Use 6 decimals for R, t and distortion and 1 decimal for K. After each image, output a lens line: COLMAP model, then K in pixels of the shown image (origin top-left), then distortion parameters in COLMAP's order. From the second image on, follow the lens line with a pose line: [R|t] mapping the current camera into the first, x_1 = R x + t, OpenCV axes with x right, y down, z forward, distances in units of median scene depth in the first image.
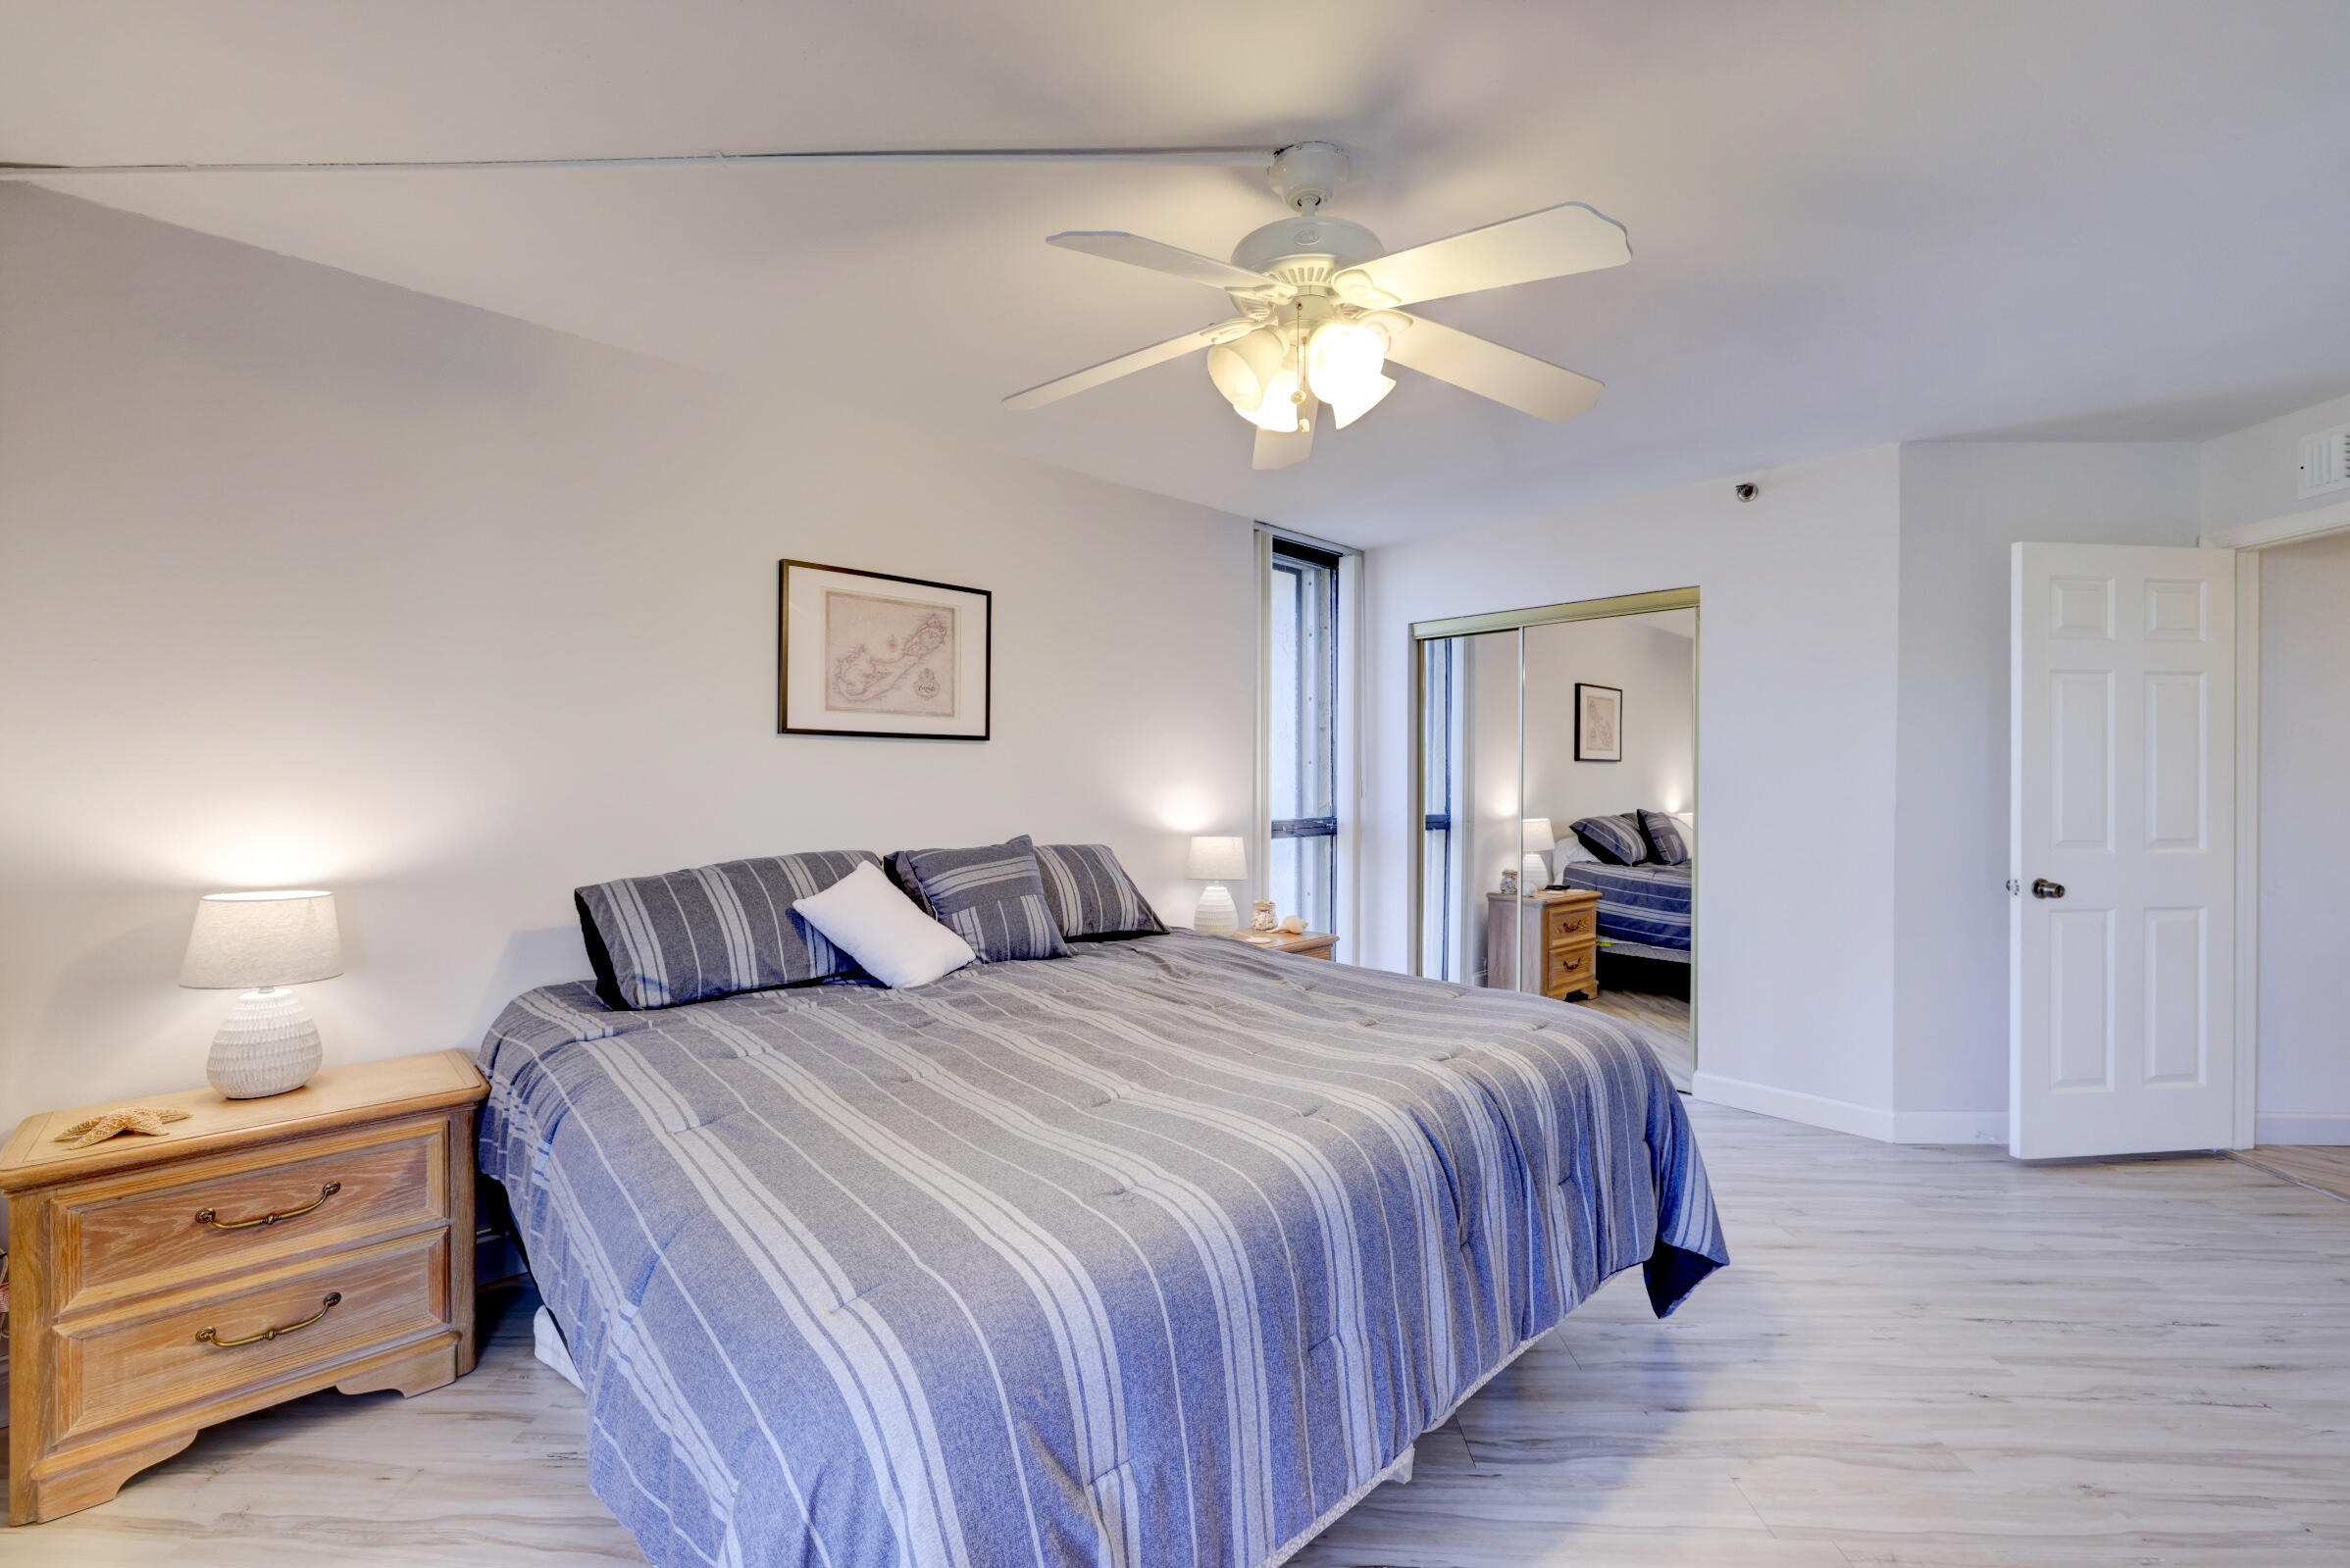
lens RADIAL K [[978.1, 0, 1176.2], [0, 978.1, 774.9], [0, 0, 1]] dist [-0.000700, 0.000079]
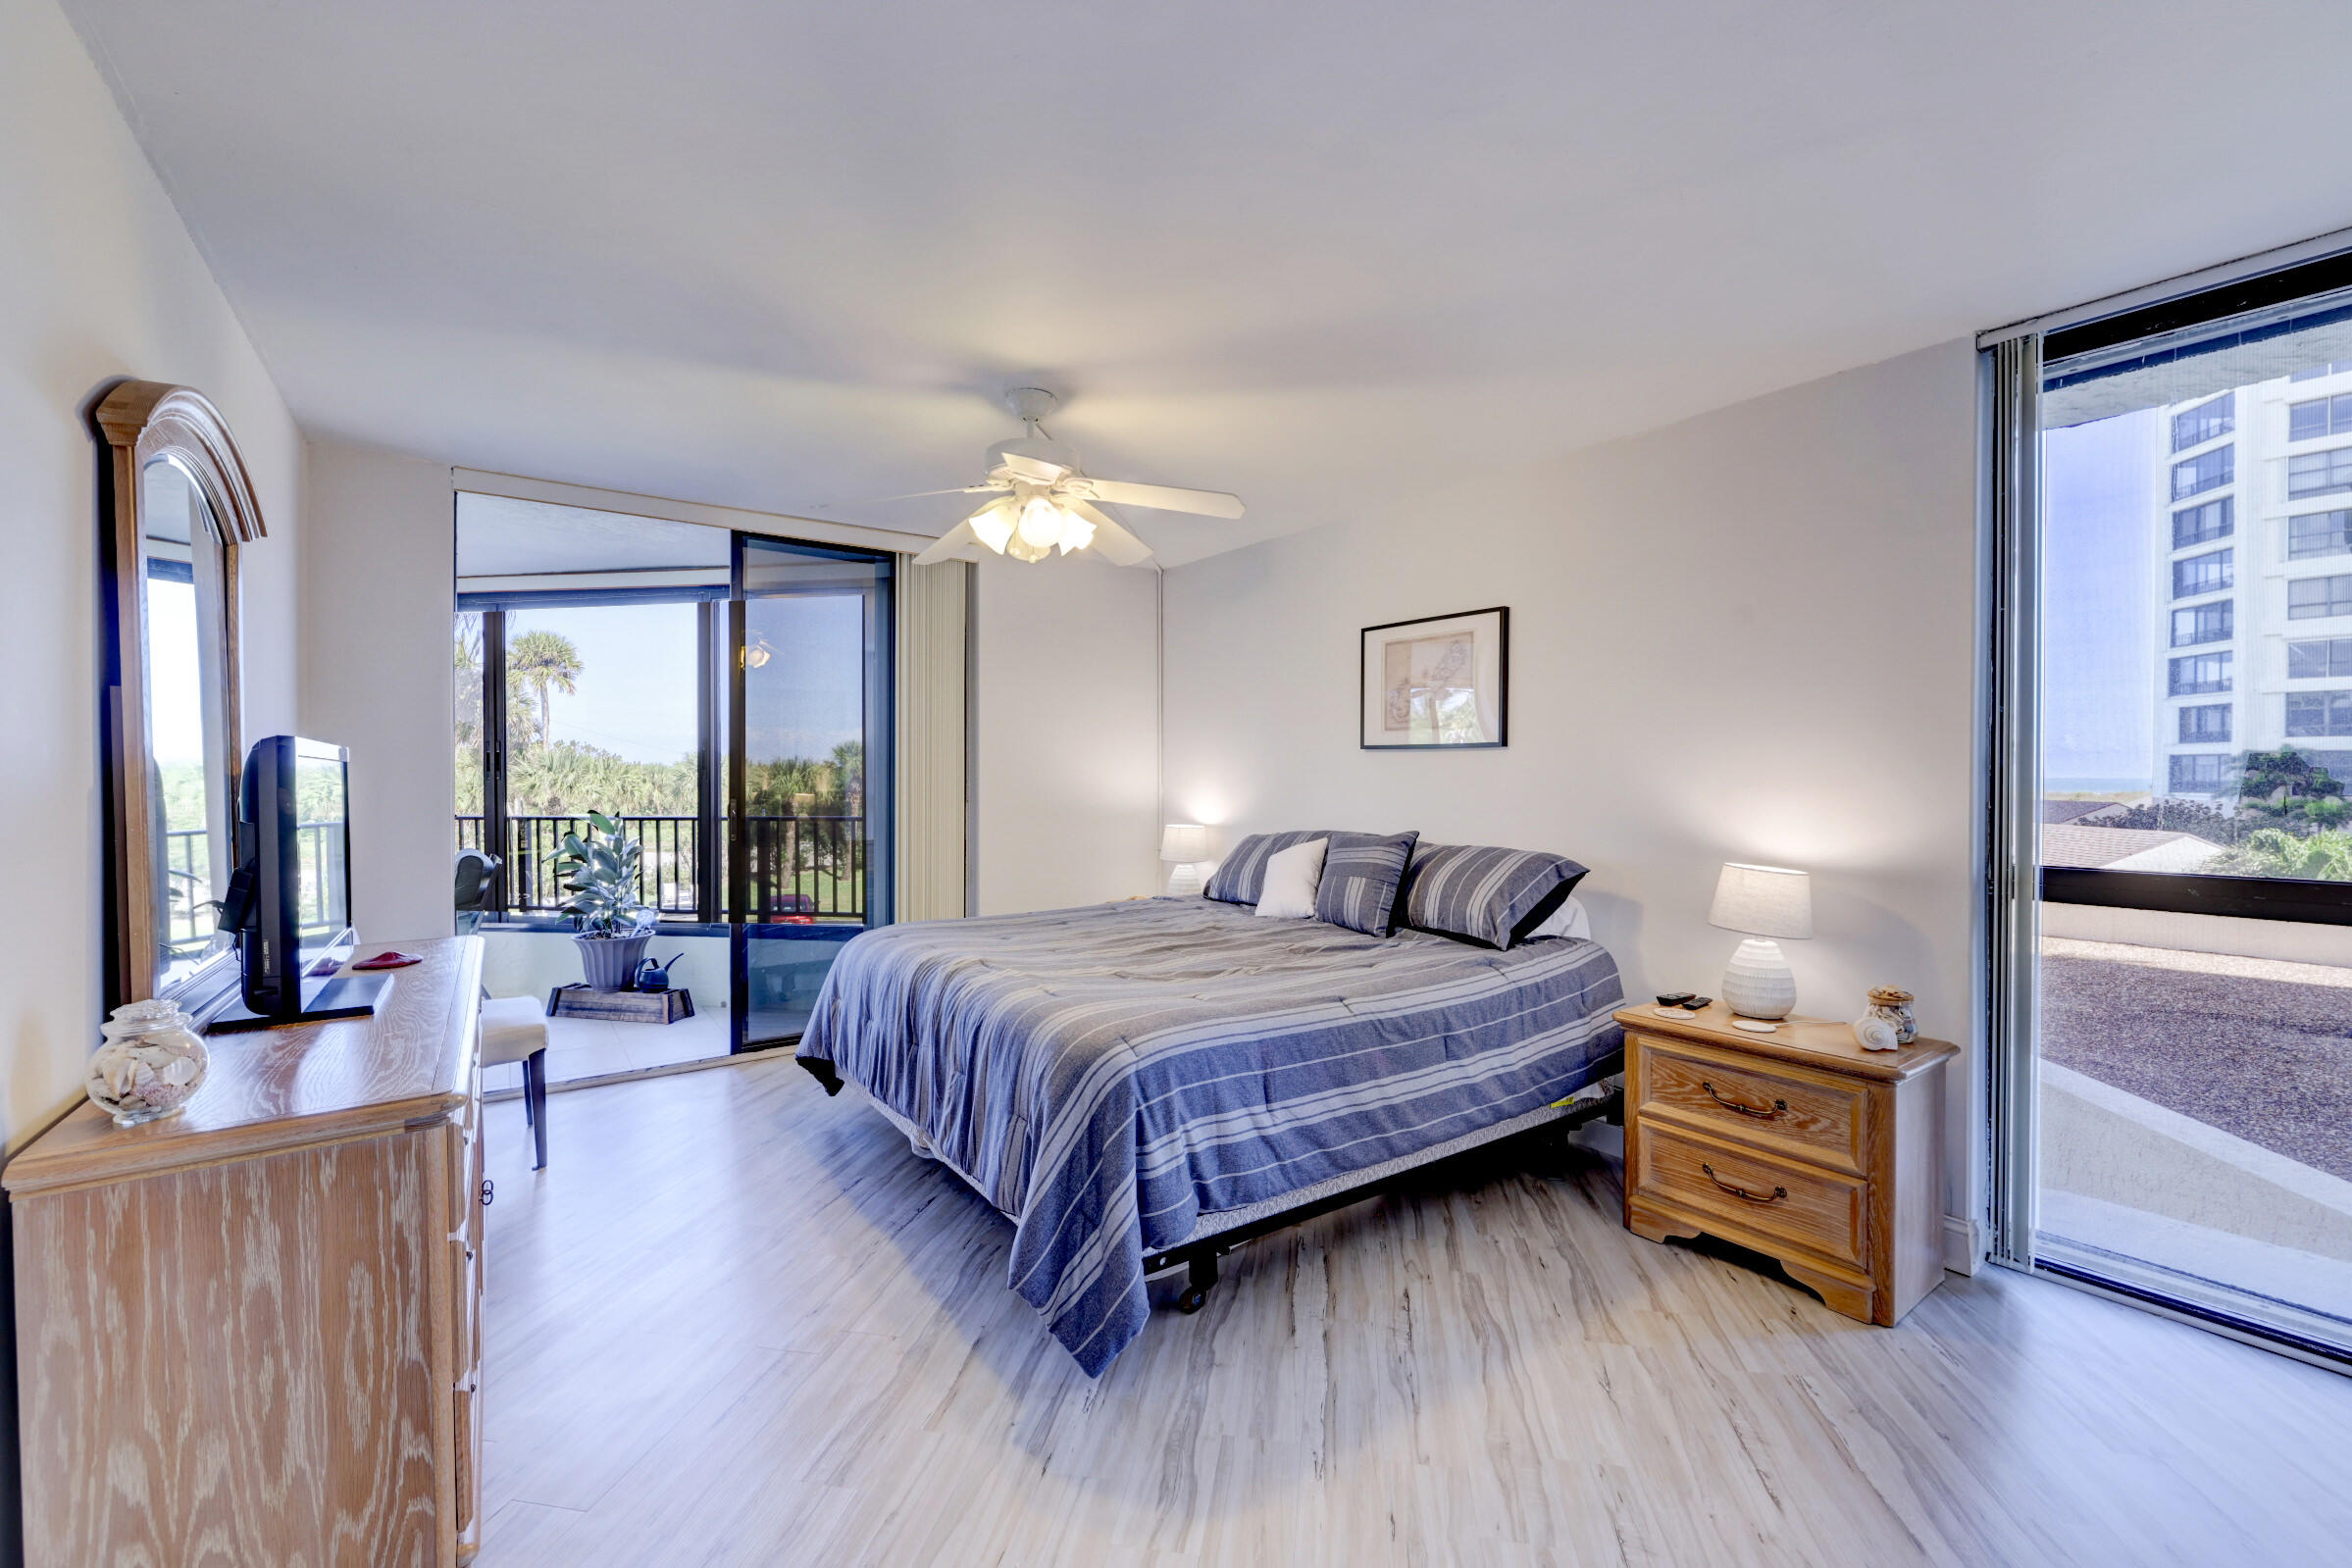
lens RADIAL K [[976.9, 0, 1173.3], [0, 976.9, 778.9], [0, 0, 1]] dist [-0.002787, 0.000226]
pose [[-0.131783, 0.009533, -0.991233, 0.601136], [0.004758, 0.999948, 0.008984, -0.006983], [0.991267, -0.003533, -0.131821, 0.516847]]
